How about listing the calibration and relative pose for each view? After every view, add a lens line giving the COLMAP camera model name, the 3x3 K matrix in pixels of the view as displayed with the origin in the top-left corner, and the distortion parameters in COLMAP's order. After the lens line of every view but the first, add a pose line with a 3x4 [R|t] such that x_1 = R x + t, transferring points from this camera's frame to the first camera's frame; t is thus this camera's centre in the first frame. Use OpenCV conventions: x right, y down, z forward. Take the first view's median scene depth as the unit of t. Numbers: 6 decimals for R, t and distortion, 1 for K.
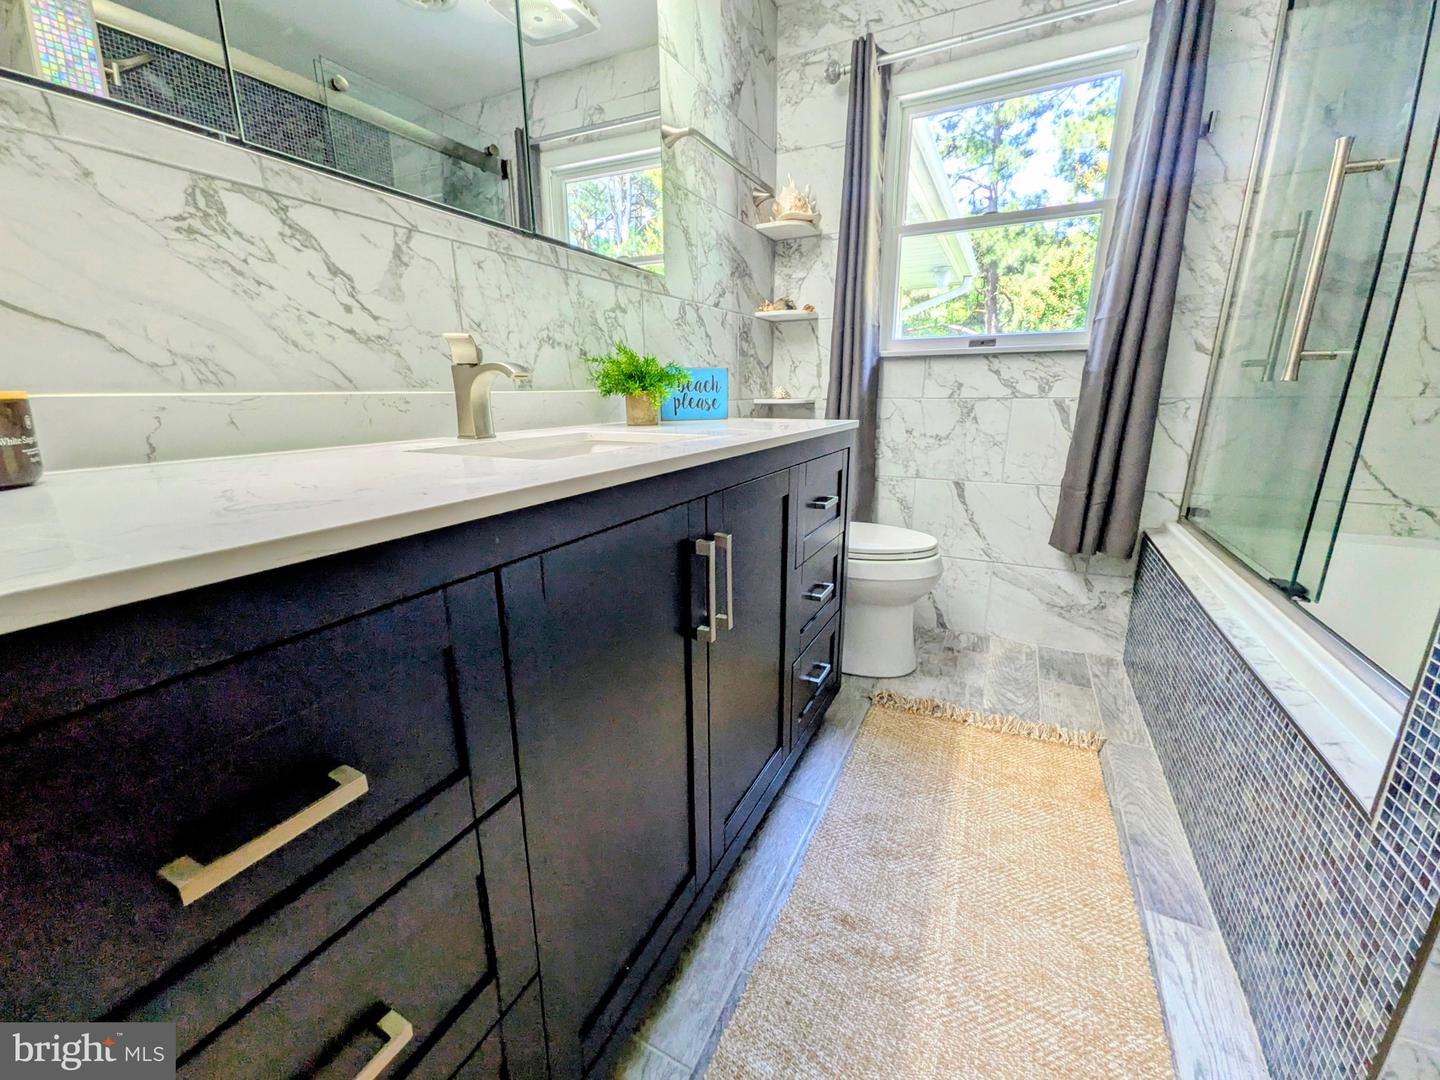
lens RADIAL K [[566.9, 0, 717.5], [0, 566.9, 541.4], [0, 0, 1]] dist [0.014883, -0.005649]
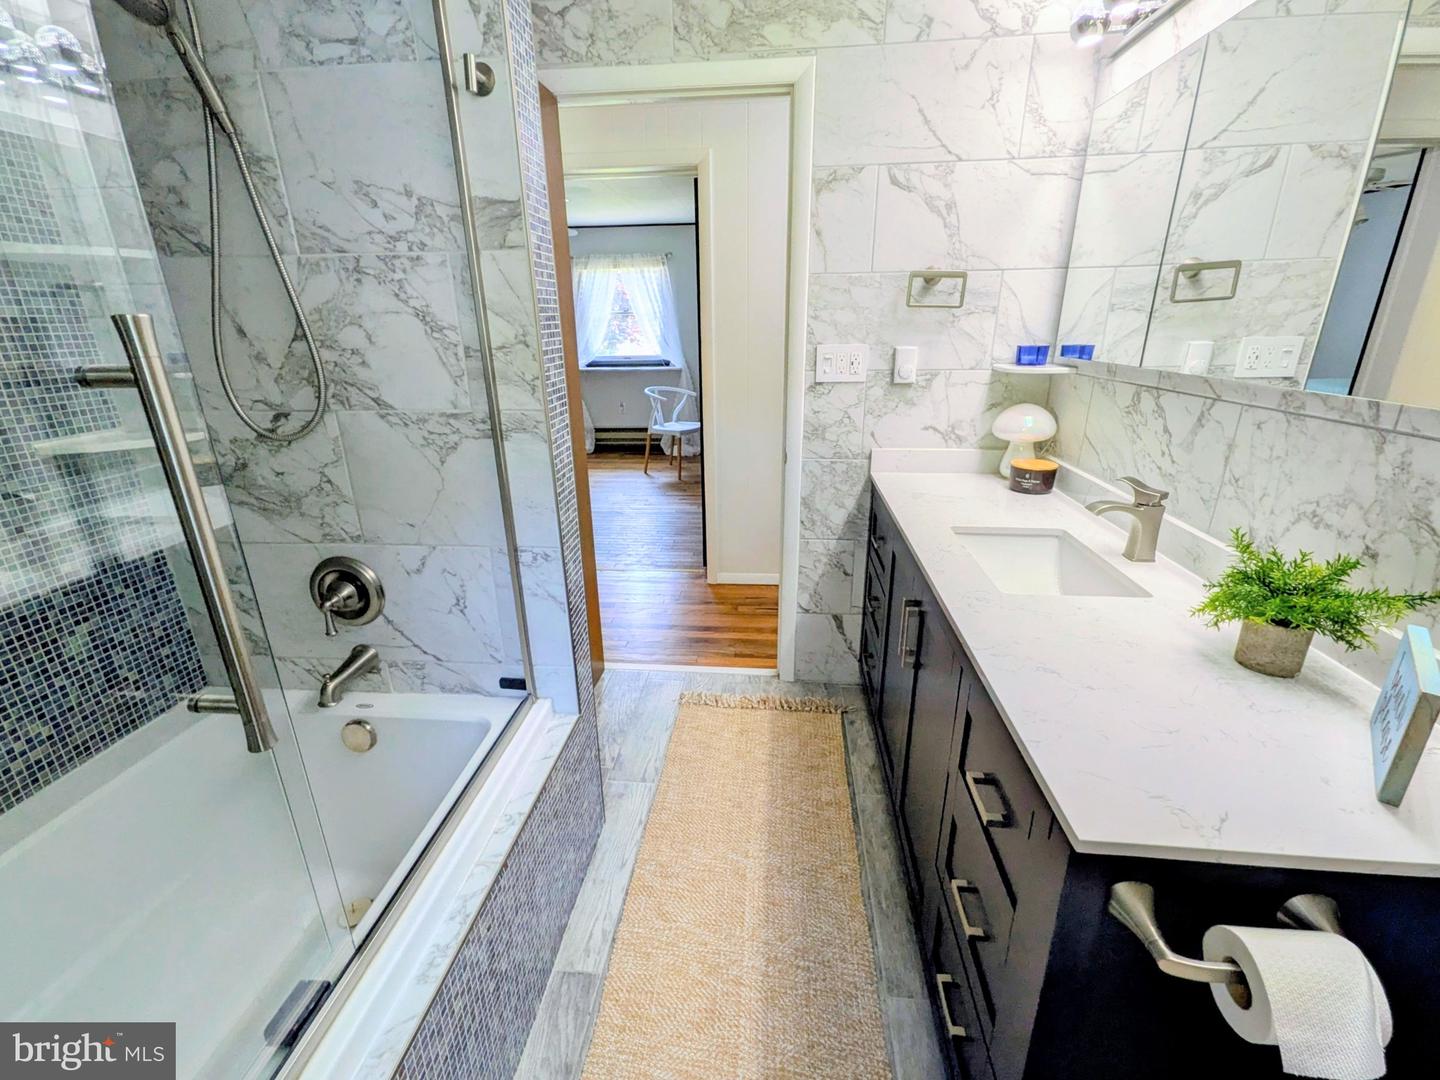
lens RADIAL K [[566.9, 0, 717.5], [0, 566.9, 541.4], [0, 0, 1]] dist [0.014883, -0.005649]
pose [[-0.932222, 0.145094, -0.331528, 0.804773], [-0.073163, 0.821625, 0.565313, -0.814637], [0.354415, 0.551253, -0.755321, 1.532631]]
